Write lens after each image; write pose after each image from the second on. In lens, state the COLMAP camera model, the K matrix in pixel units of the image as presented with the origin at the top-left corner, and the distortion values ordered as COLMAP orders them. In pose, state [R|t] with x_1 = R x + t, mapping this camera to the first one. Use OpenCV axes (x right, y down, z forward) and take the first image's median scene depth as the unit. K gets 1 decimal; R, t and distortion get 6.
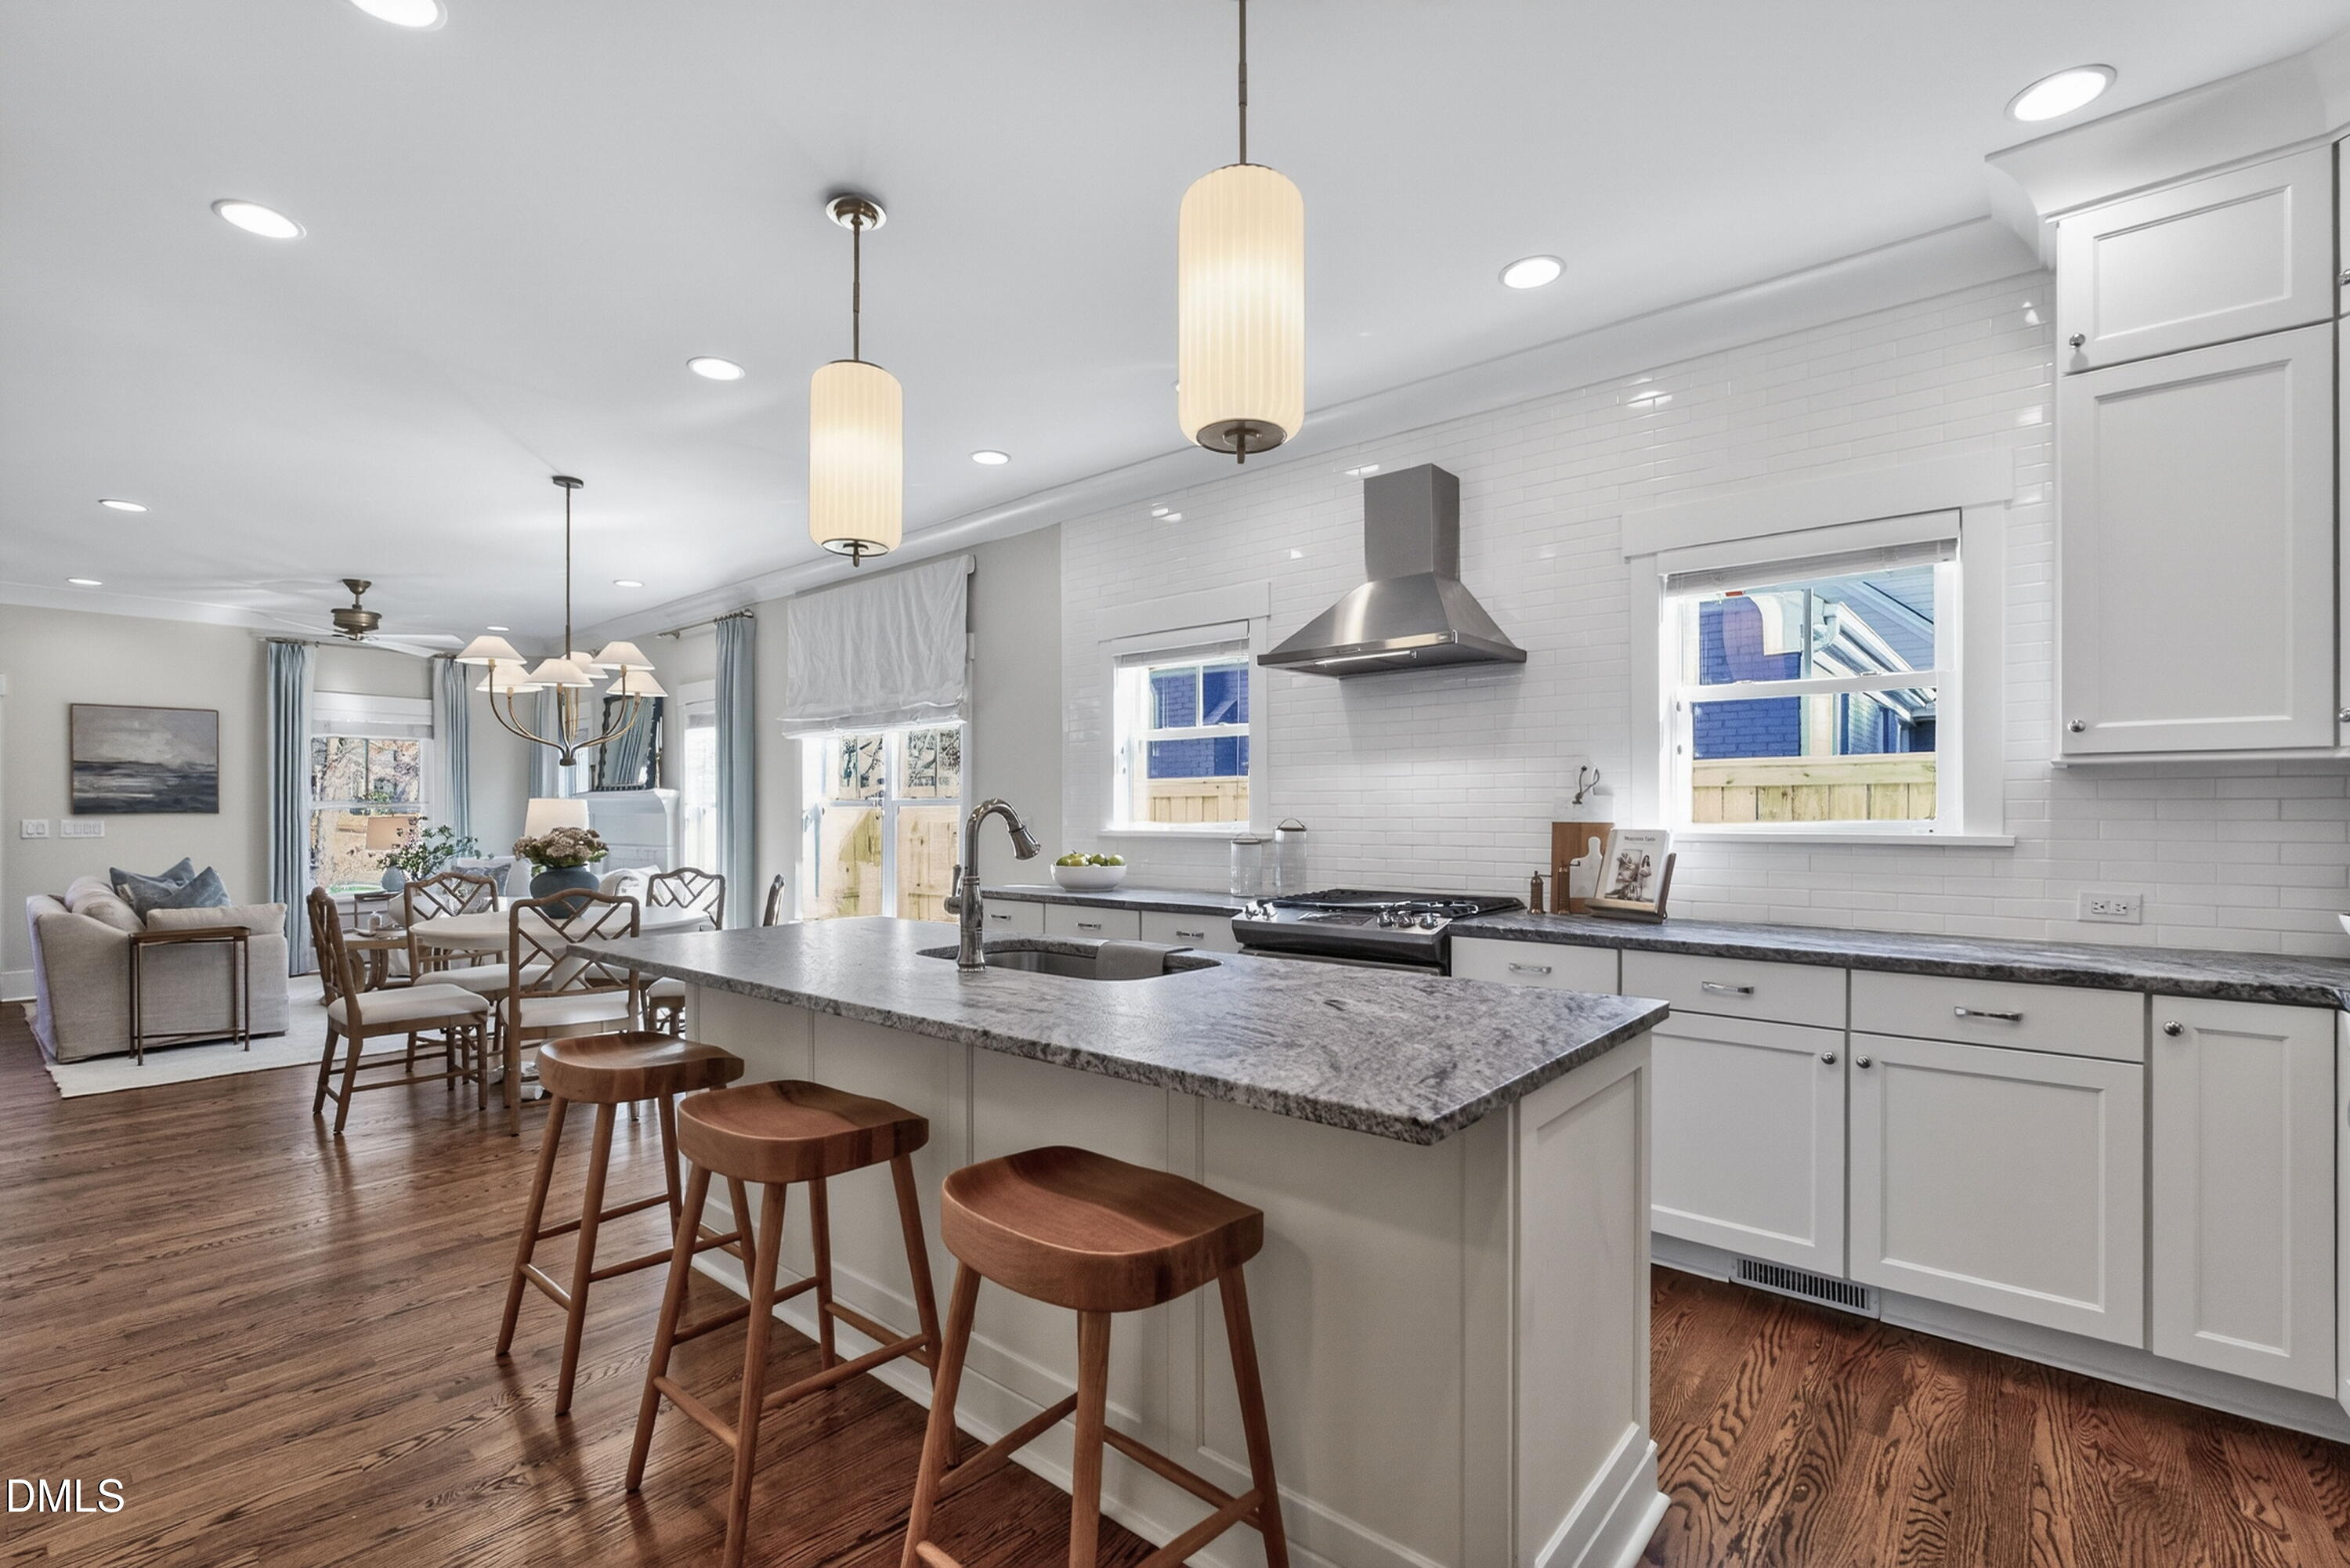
lens RADIAL K [[1037.0, 0, 1168.3], [0, 1037.0, 800.8], [0, 0, 1]] dist [0.006989, 0.000196]
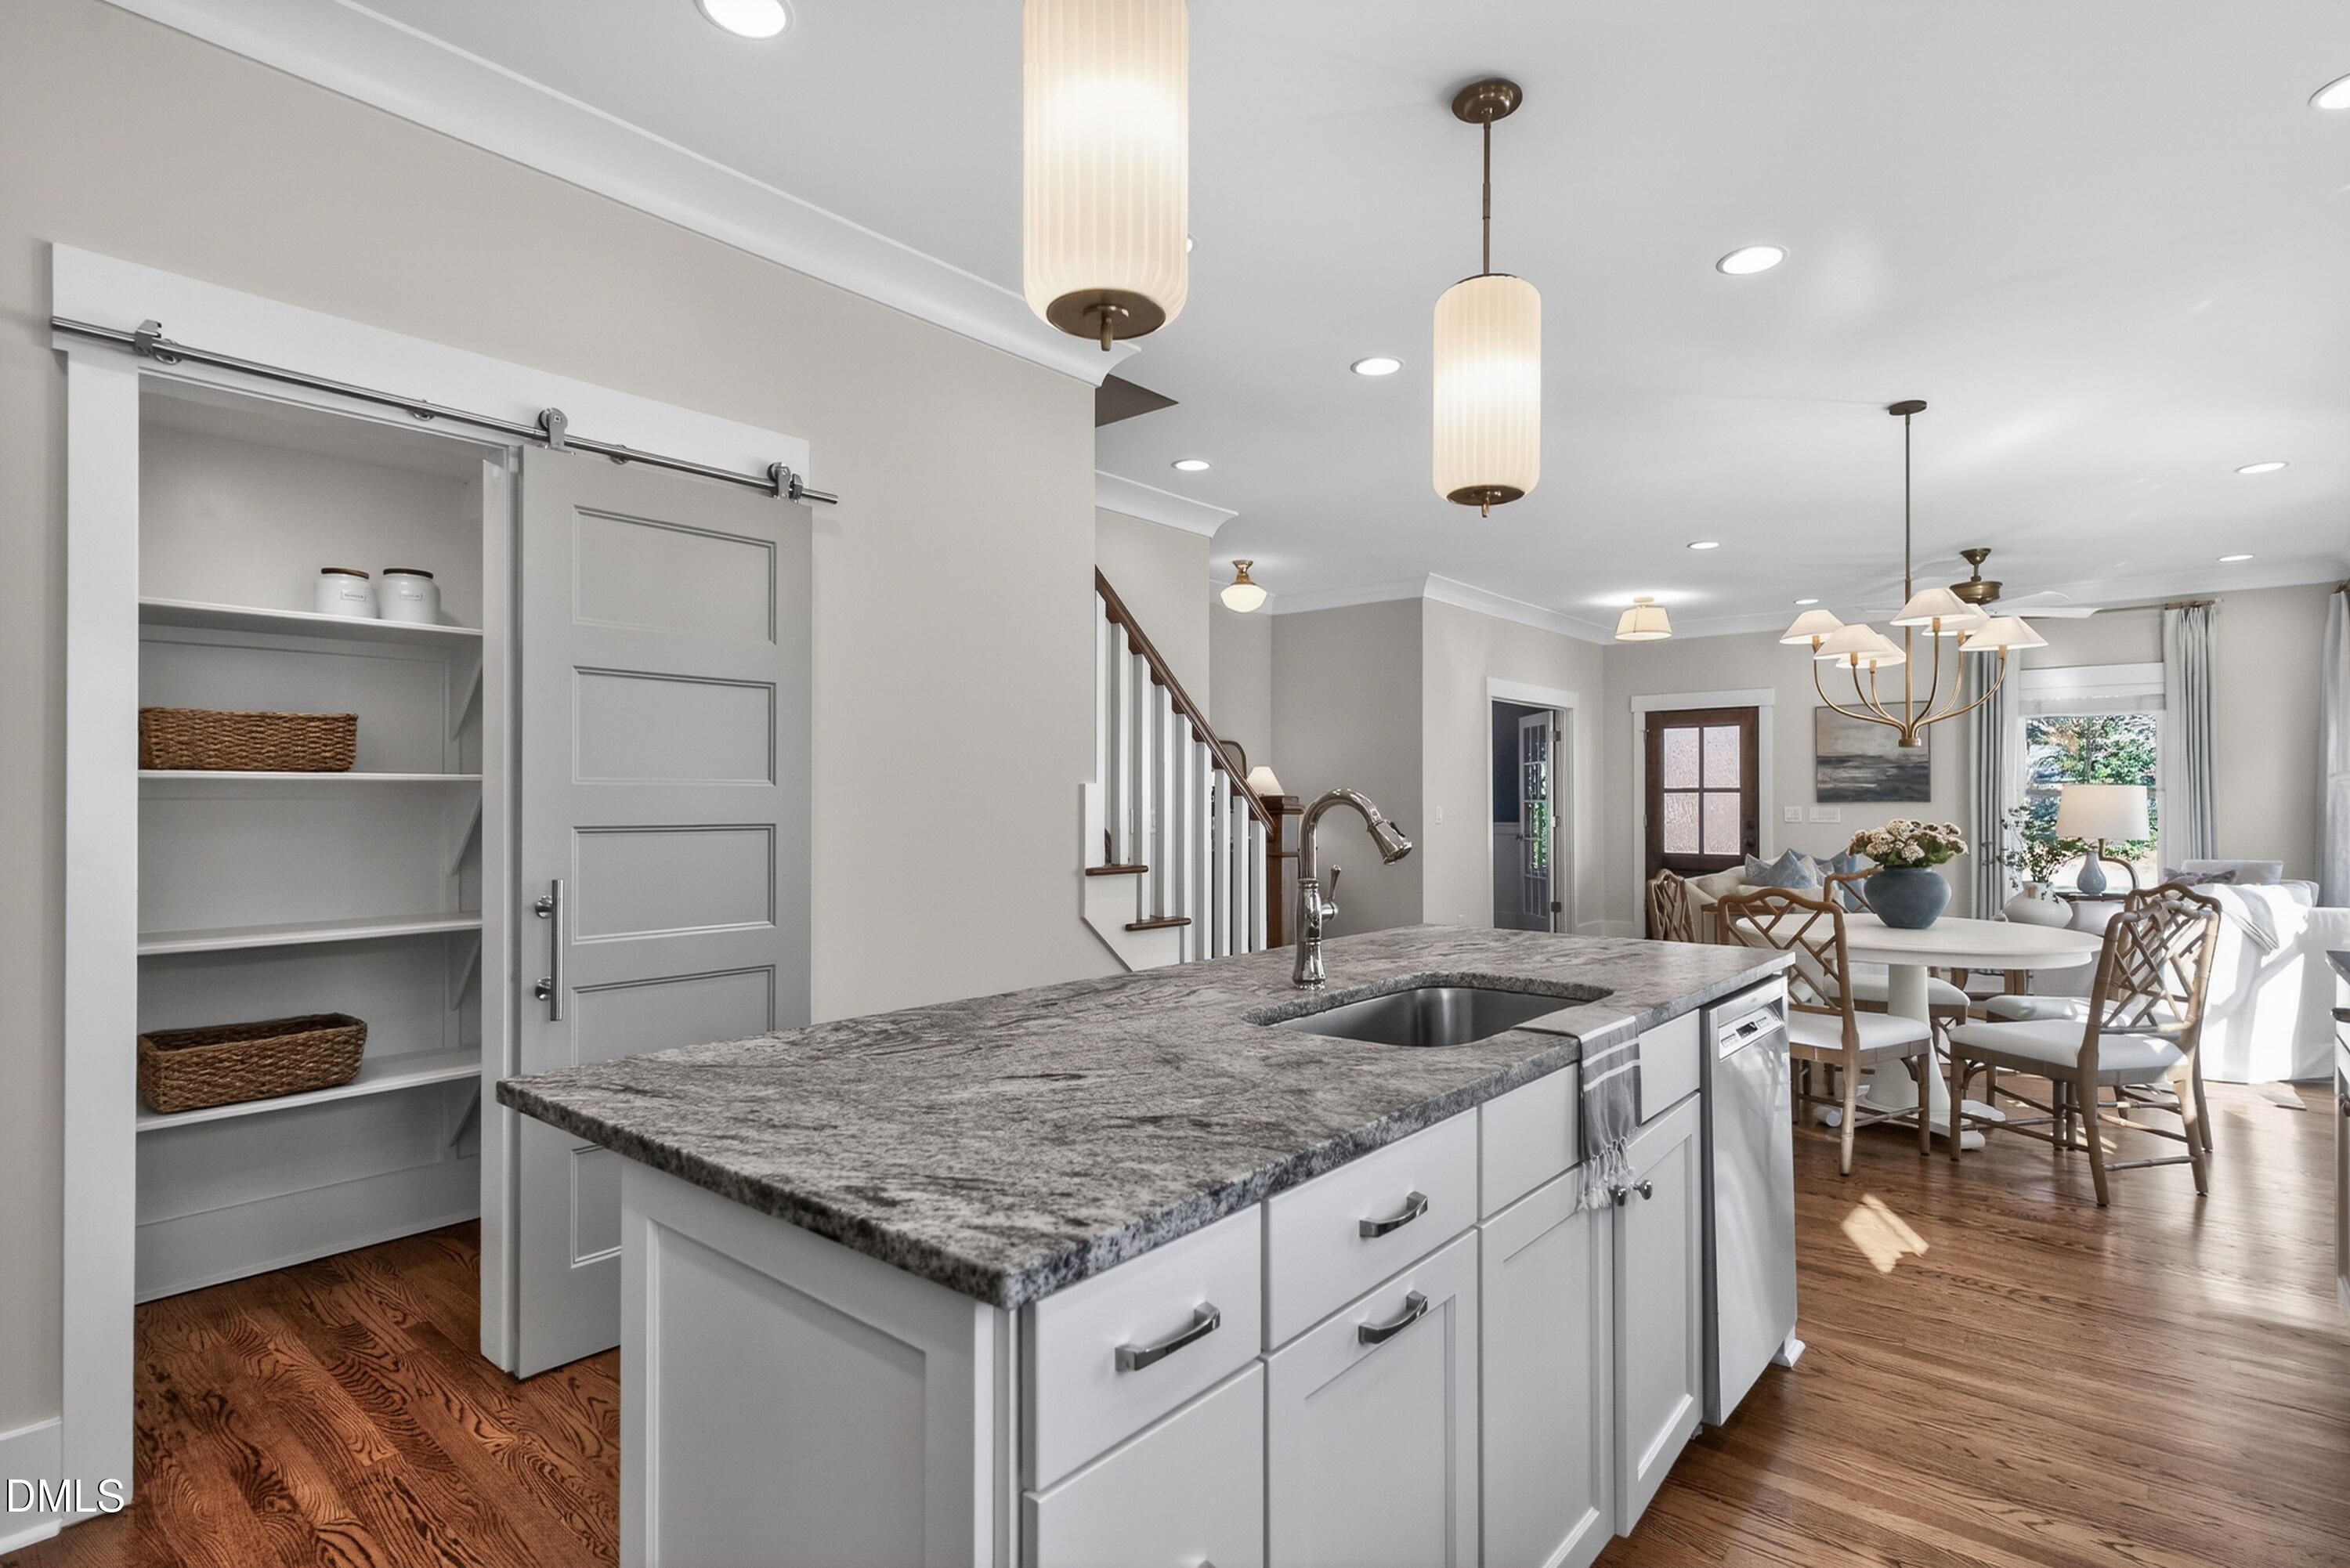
lens RADIAL K [[1173.4, 0, 1180.7], [0, 1173.4, 790.1], [0, 0, 1]] dist [0.003230, -0.000016]
pose [[0.017077, -0.006246, -0.999835, 0.239414], [0.008837, 0.999942, -0.006096, 0.000983], [0.999815, -0.008731, 0.017131, 0.268252]]
